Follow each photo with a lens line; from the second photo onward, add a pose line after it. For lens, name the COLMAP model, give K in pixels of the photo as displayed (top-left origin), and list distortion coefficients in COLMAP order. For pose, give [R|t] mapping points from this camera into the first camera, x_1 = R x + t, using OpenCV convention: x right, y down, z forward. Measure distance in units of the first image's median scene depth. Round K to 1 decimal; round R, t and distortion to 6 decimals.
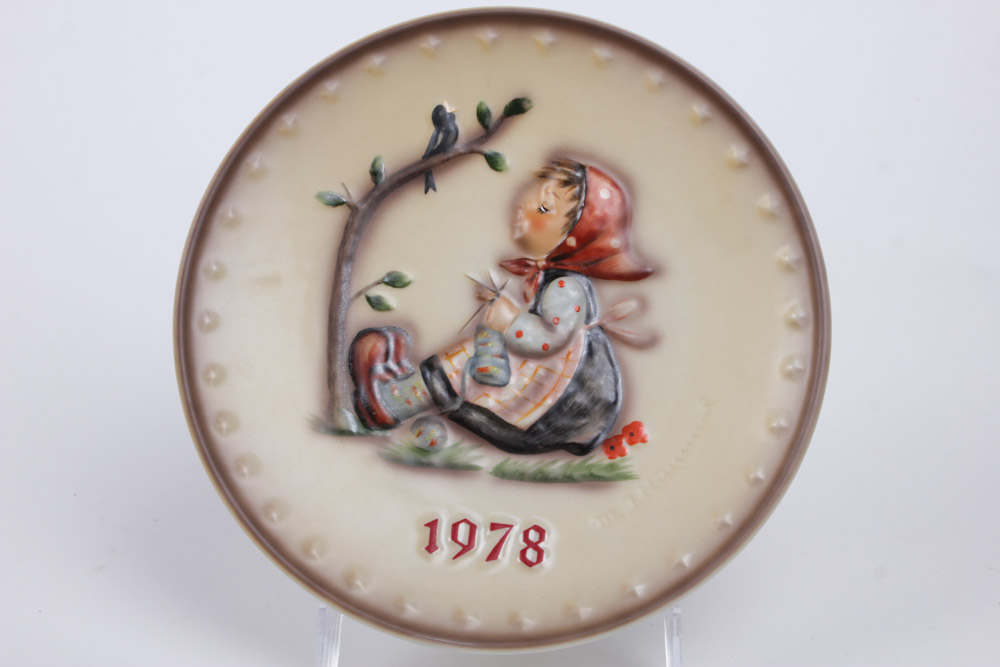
lens RADIAL K [[1332.7, 0, 500.0], [0, 1332.7, 333.5], [0, 0, 1]] dist [-0.012619, -0.002893]
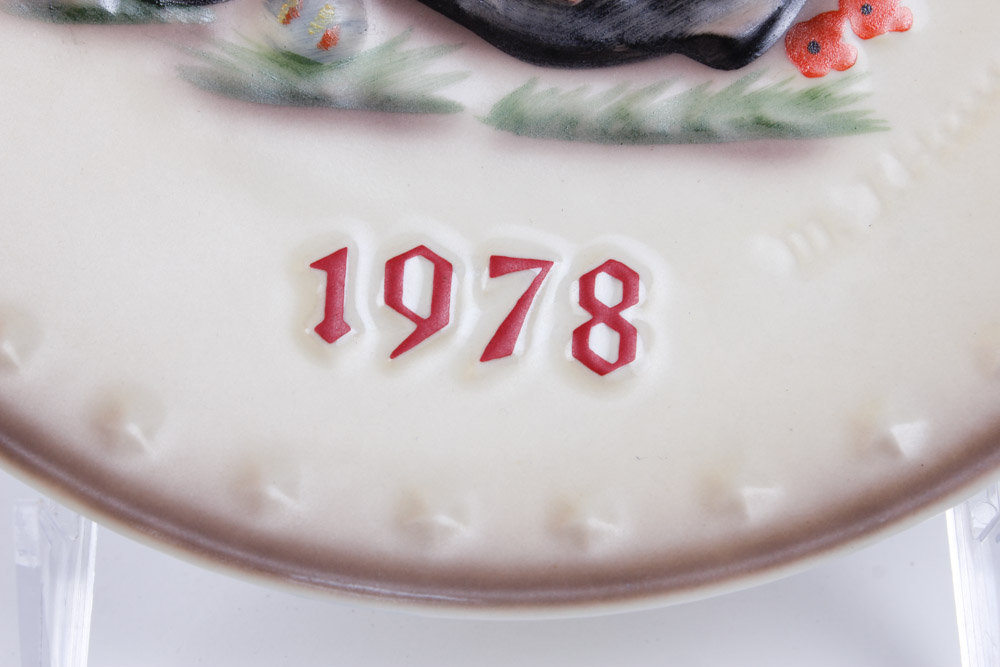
lens RADIAL K [[2576.3, 0, 500.0], [0, 2576.3, 333.5], [0, 0, 1]] dist [0.117454, 0.367519]
pose [[0.999703, -0.014801, 0.019344, -0.018454], [0.010807, 0.981274, 0.192312, 0.025936], [-0.021828, -0.192046, 0.981143, 0.295064]]
